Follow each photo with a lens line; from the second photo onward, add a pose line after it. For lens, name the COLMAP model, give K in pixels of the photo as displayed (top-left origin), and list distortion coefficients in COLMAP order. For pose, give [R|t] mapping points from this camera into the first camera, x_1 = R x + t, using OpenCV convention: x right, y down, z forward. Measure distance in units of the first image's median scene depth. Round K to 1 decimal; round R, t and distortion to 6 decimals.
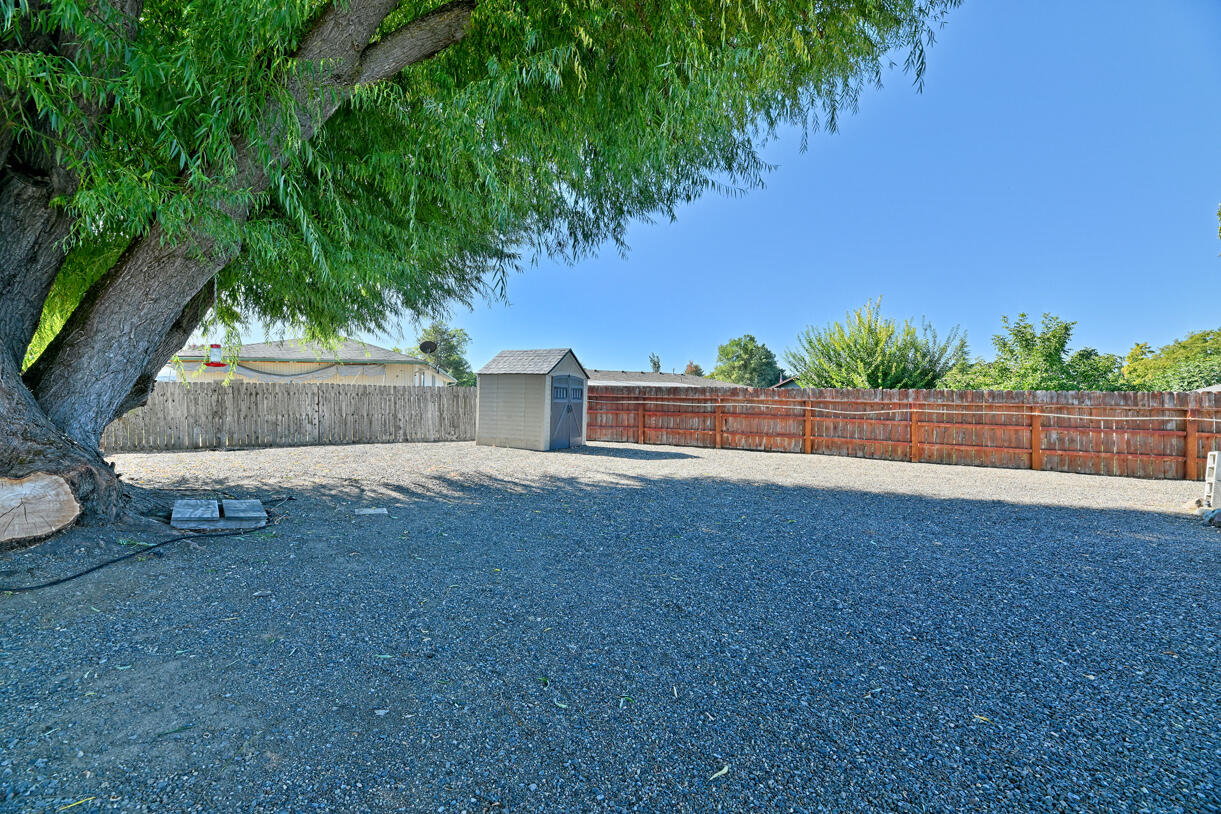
lens RADIAL K [[490.4, 0, 606.5], [0, 490.4, 409.5], [0, 0, 1]] dist [0.002797, -0.003952]
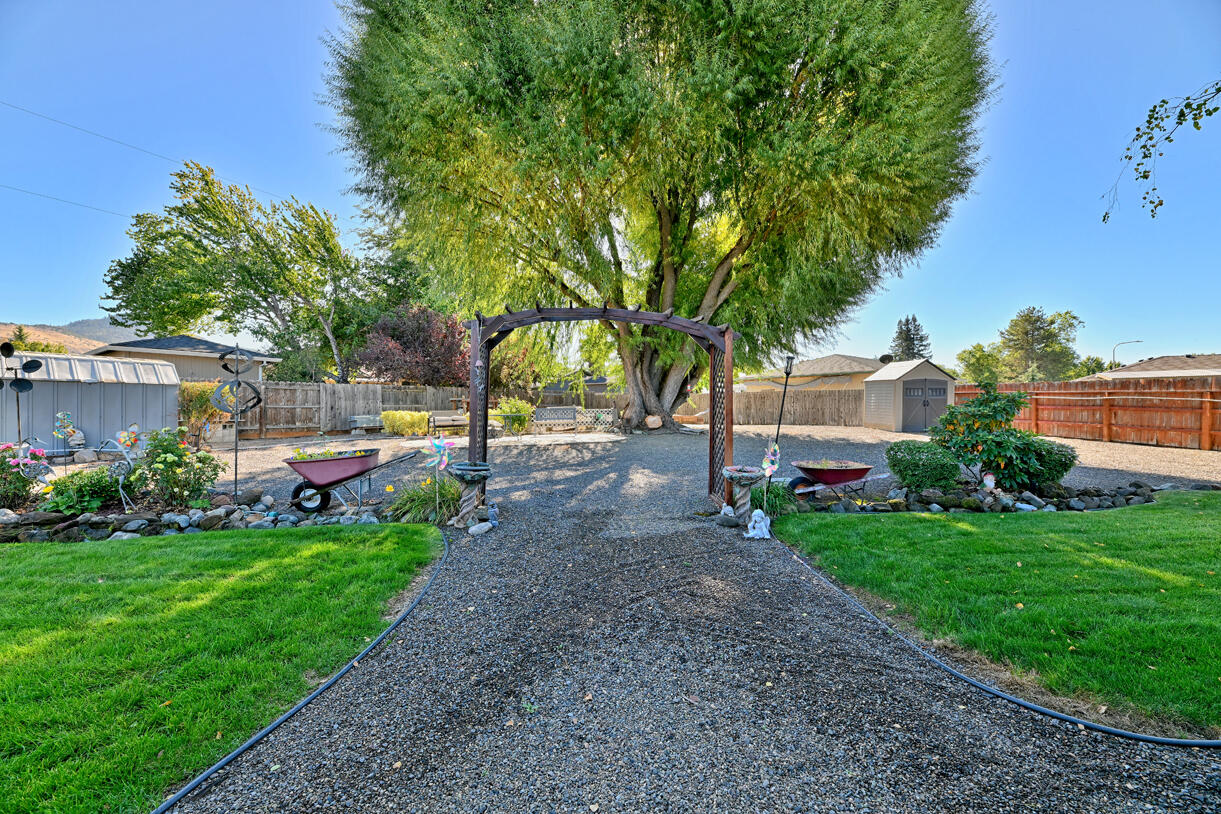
lens RADIAL K [[490.4, 0, 606.5], [0, 490.4, 409.5], [0, 0, 1]] dist [0.002797, -0.003952]
pose [[0.443729, 0.000611, -0.896161, 0.696305], [-0.003297, 0.999994, -0.000950, 0.018620], [0.896155, 0.003376, 0.443729, -0.373989]]
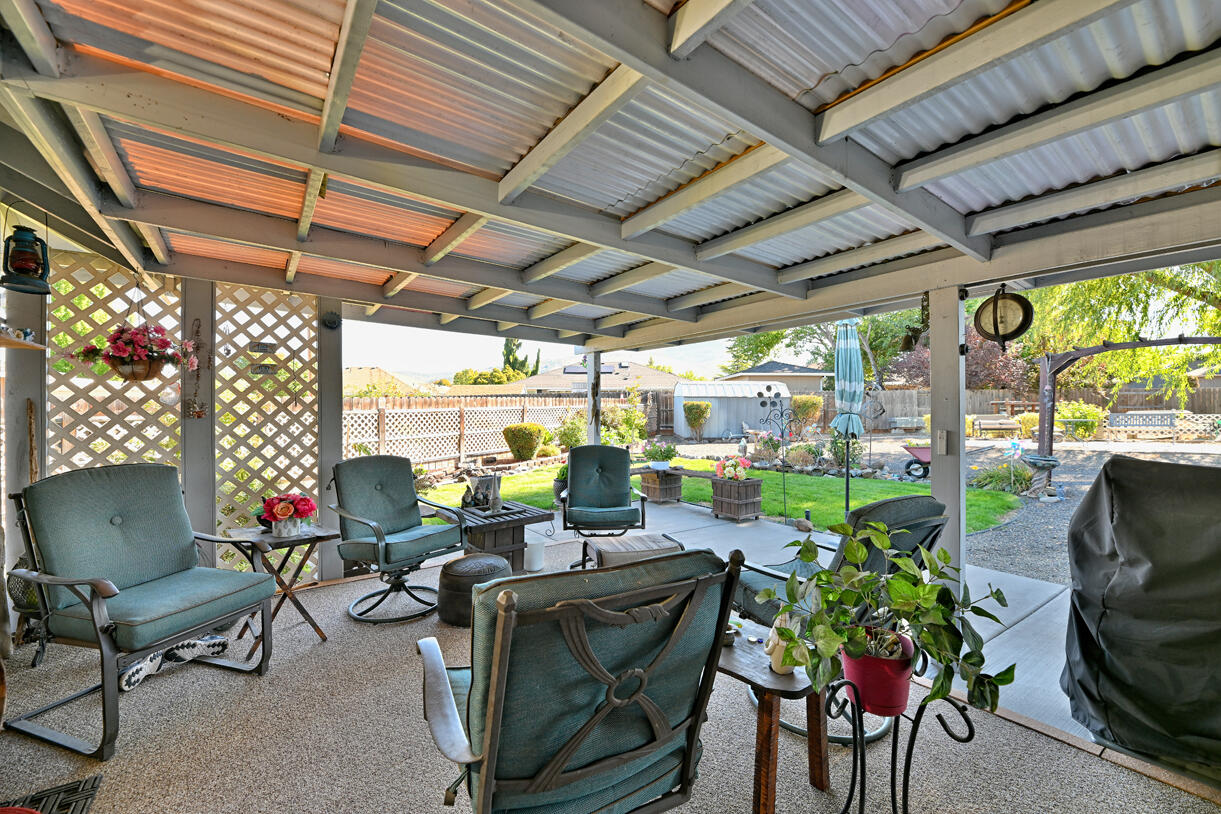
lens RADIAL K [[490.4, 0, 606.5], [0, 490.4, 409.5], [0, 0, 1]] dist [0.002797, -0.003952]
pose [[-0.469849, 0.002450, -0.882743, 1.040924], [-0.003821, 0.999981, 0.004809, 0.006287], [0.882739, 0.005632, -0.469831, -0.476016]]
